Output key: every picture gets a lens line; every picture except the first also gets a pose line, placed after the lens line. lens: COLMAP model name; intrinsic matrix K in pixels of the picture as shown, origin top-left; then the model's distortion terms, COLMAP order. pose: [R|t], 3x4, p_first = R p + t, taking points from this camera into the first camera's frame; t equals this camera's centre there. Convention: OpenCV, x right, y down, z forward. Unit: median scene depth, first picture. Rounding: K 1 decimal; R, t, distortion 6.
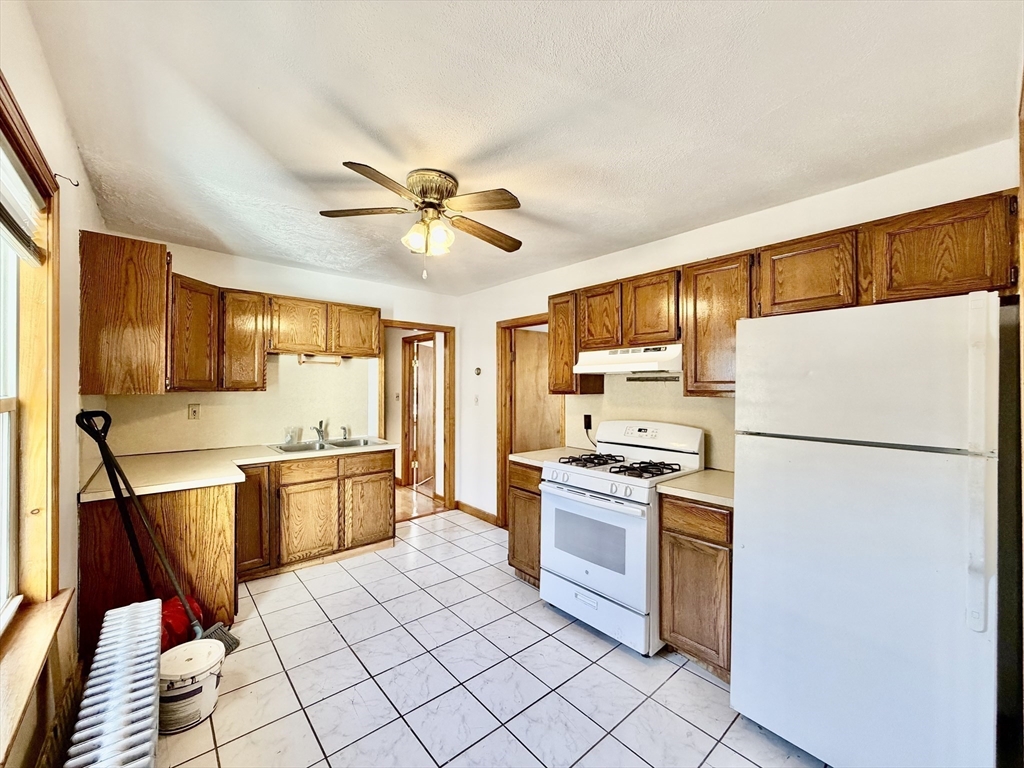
lens RADIAL K [[408.3, 0, 508.7], [0, 408.3, 385.0], [0, 0, 1]] dist [-0.000231, -0.000282]
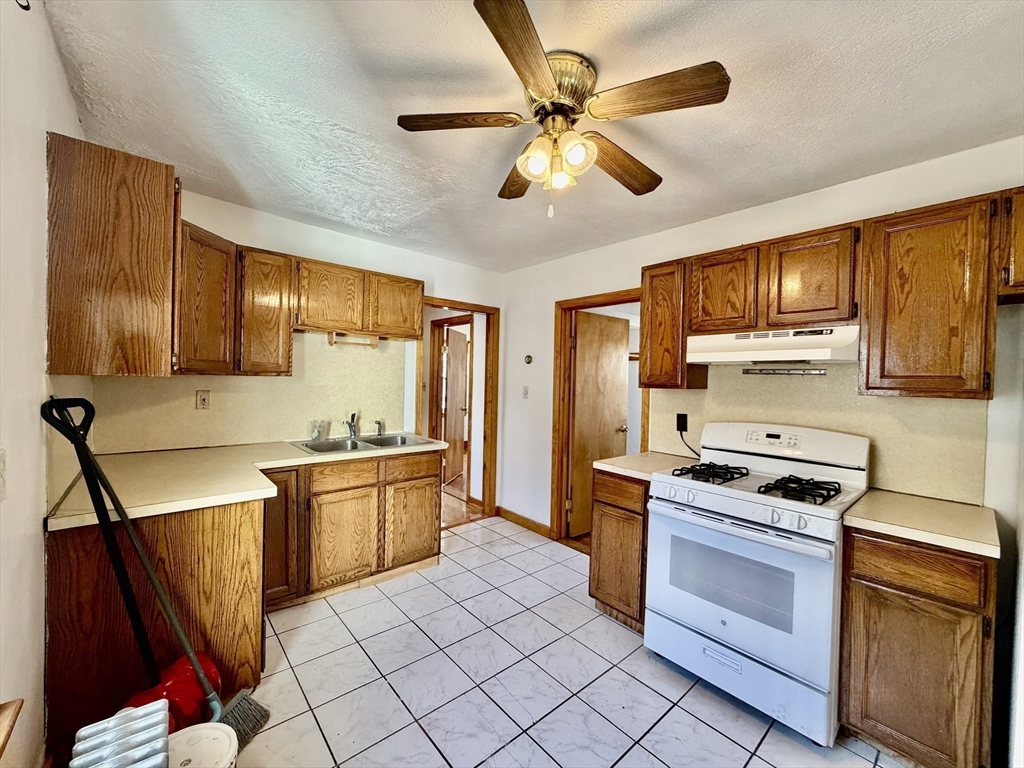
lens RADIAL K [[408.3, 0, 508.7], [0, 408.3, 385.0], [0, 0, 1]] dist [-0.000231, -0.000282]
pose [[0.999755, 0.021676, 0.004392, -0.180609], [-0.021758, 0.999571, 0.019629, 0.007113], [-0.003964, -0.019720, 0.999798, 0.201415]]
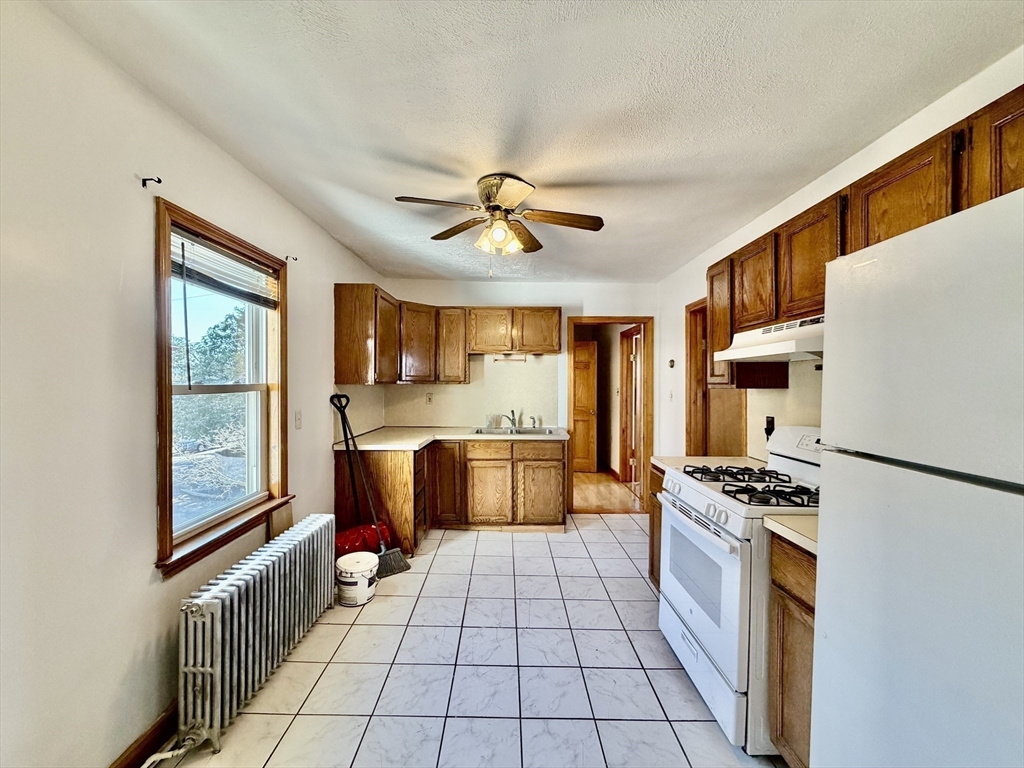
lens RADIAL K [[408.3, 0, 508.7], [0, 408.3, 385.0], [0, 0, 1]] dist [-0.000231, -0.000282]
pose [[0.758970, 0.003197, -0.651118, 0.354708], [0.000585, 0.999984, 0.005592, 0.011847], [0.651126, -0.004625, 0.758956, 0.137497]]
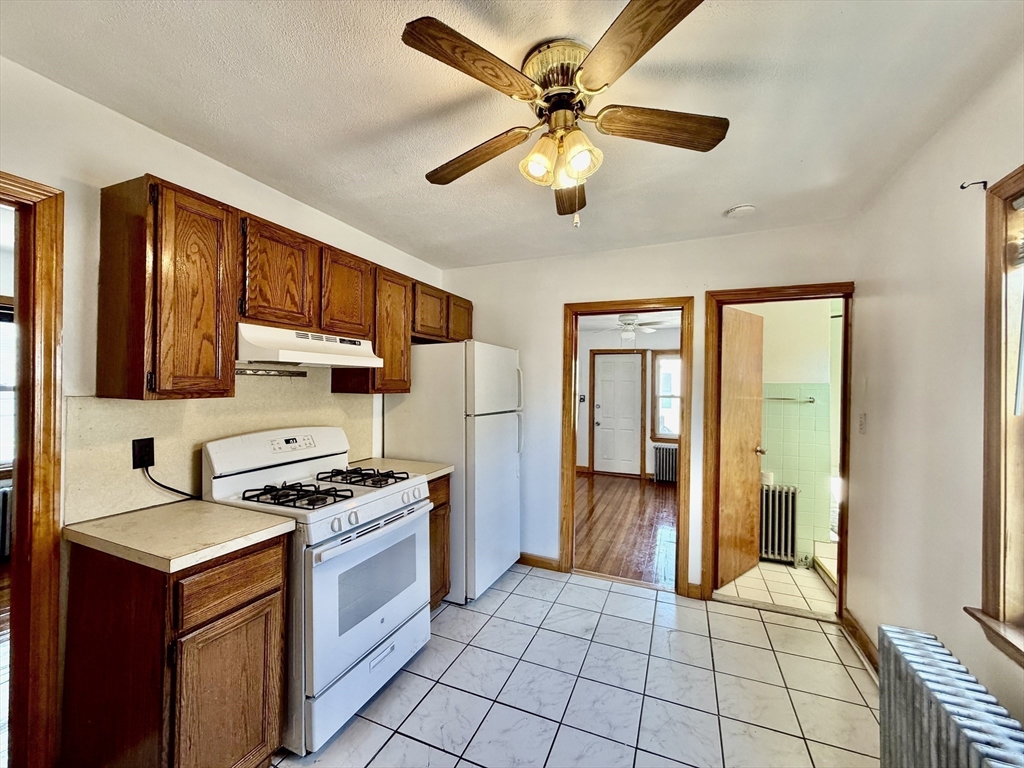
lens RADIAL K [[408.8, 0, 508.3], [0, 408.8, 383.8], [0, 0, 1]] dist [-0.002493, -0.000322]
pose [[-0.438685, -0.007949, 0.898606, -0.501456], [-0.018690, 0.999825, -0.000280, -0.002349], [-0.898447, -0.016918, -0.438757, 0.919968]]
